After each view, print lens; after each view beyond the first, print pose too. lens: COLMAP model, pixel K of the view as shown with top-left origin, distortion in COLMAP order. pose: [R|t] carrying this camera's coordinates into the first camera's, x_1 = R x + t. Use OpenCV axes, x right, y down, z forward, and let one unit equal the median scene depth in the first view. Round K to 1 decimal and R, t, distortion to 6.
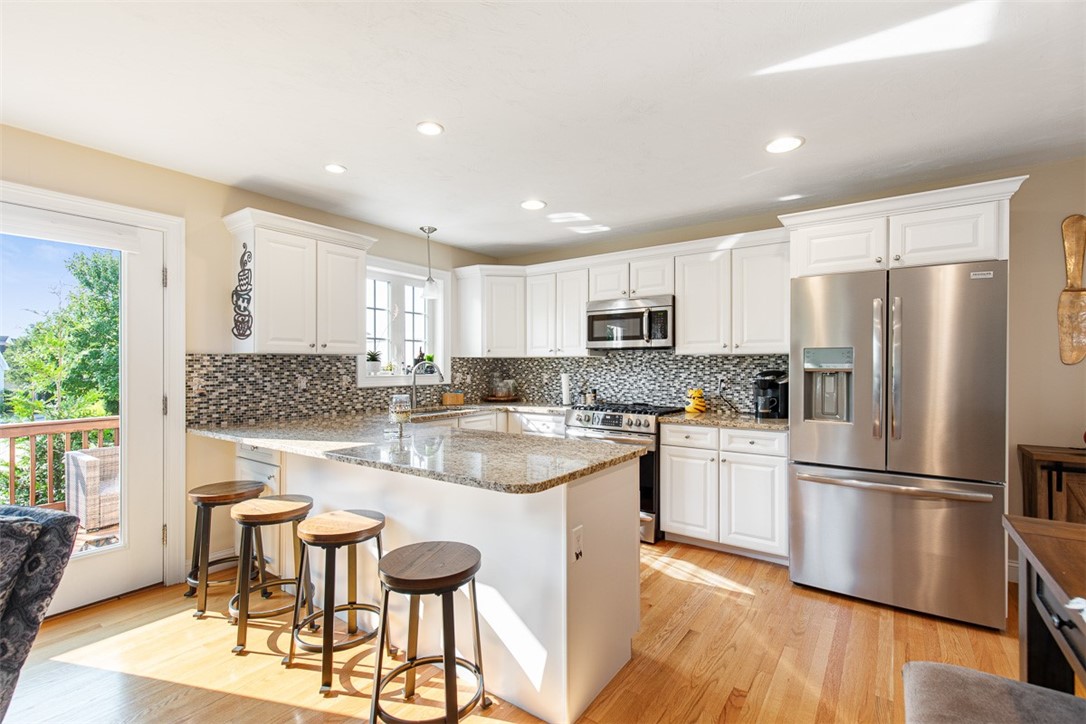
lens RADIAL K [[492.9, 0, 547.2], [0, 492.9, 365.5], [0, 0, 1]] dist [0.005166, -0.001835]
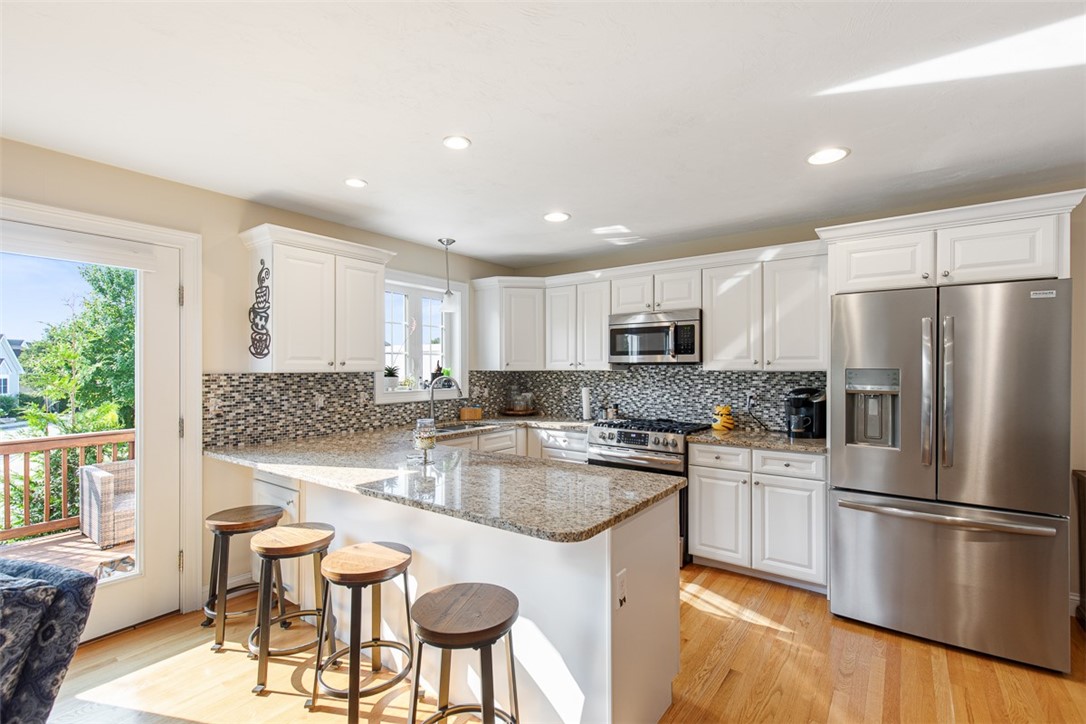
lens RADIAL K [[492.9, 0, 547.6], [0, 492.9, 367.6], [0, 0, 1]] dist [0.005166, -0.001835]
pose [[0.999903, -0.000655, -0.013886, -0.033219], [0.000649, 1.000000, -0.000459, -0.029823], [0.013886, 0.000450, 0.999903, 0.032216]]
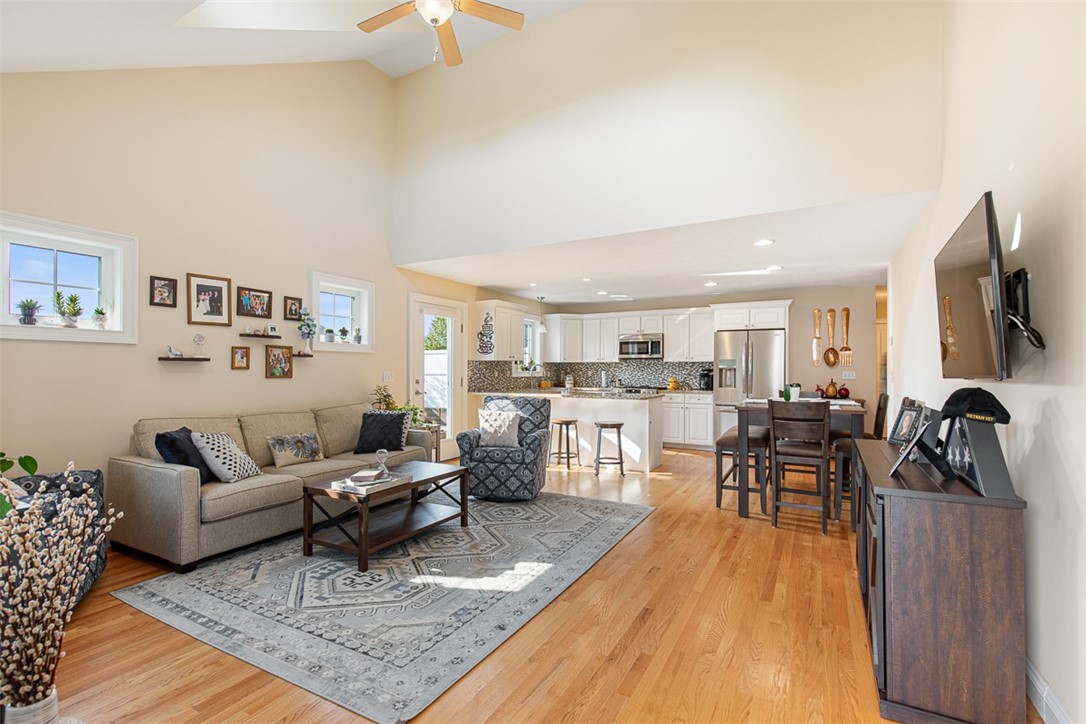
lens RADIAL K [[492.9, 0, 546.6], [0, 492.9, 364.3], [0, 0, 1]] dist [0.005166, -0.001835]
pose [[0.993791, 0.004456, 0.111172, -0.520774], [-0.003195, 0.999929, -0.011520, 0.017116], [-0.111216, 0.011093, 0.993734, -1.152609]]
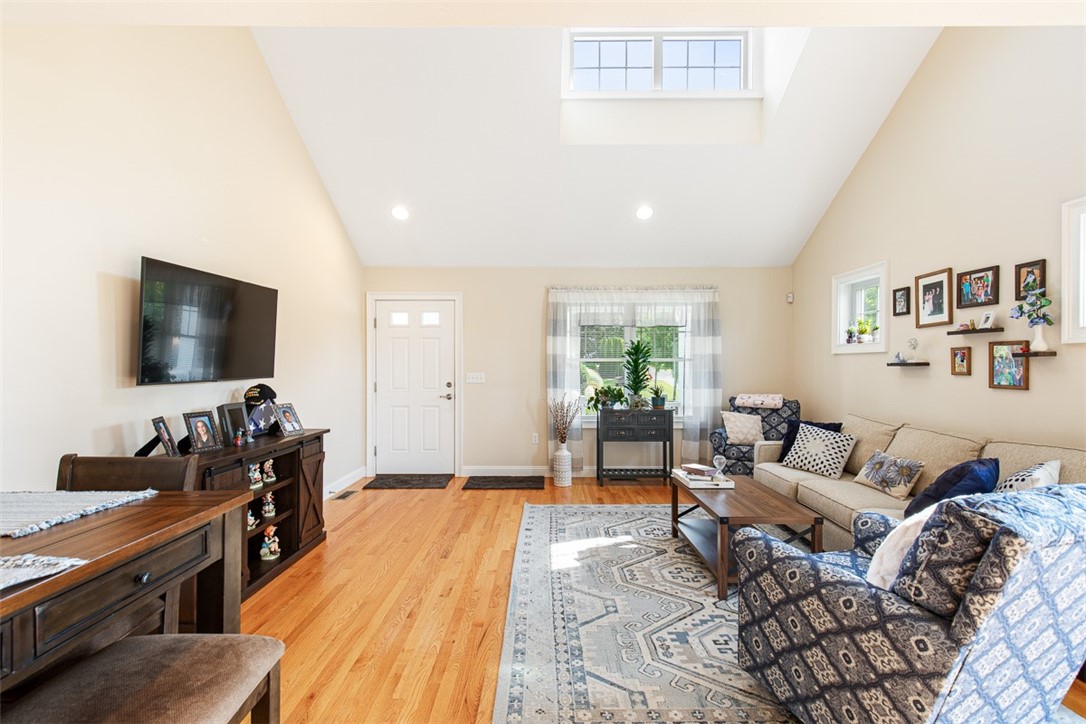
lens RADIAL K [[492.9, 0, 542.3], [0, 492.9, 361.8], [0, 0, 1]] dist [0.005166, -0.001835]
pose [[-0.820932, -0.004559, -0.571008, 0.318825], [-0.001520, 0.999982, -0.005798, -0.008440], [0.571024, -0.003892, -0.820924, 1.011924]]
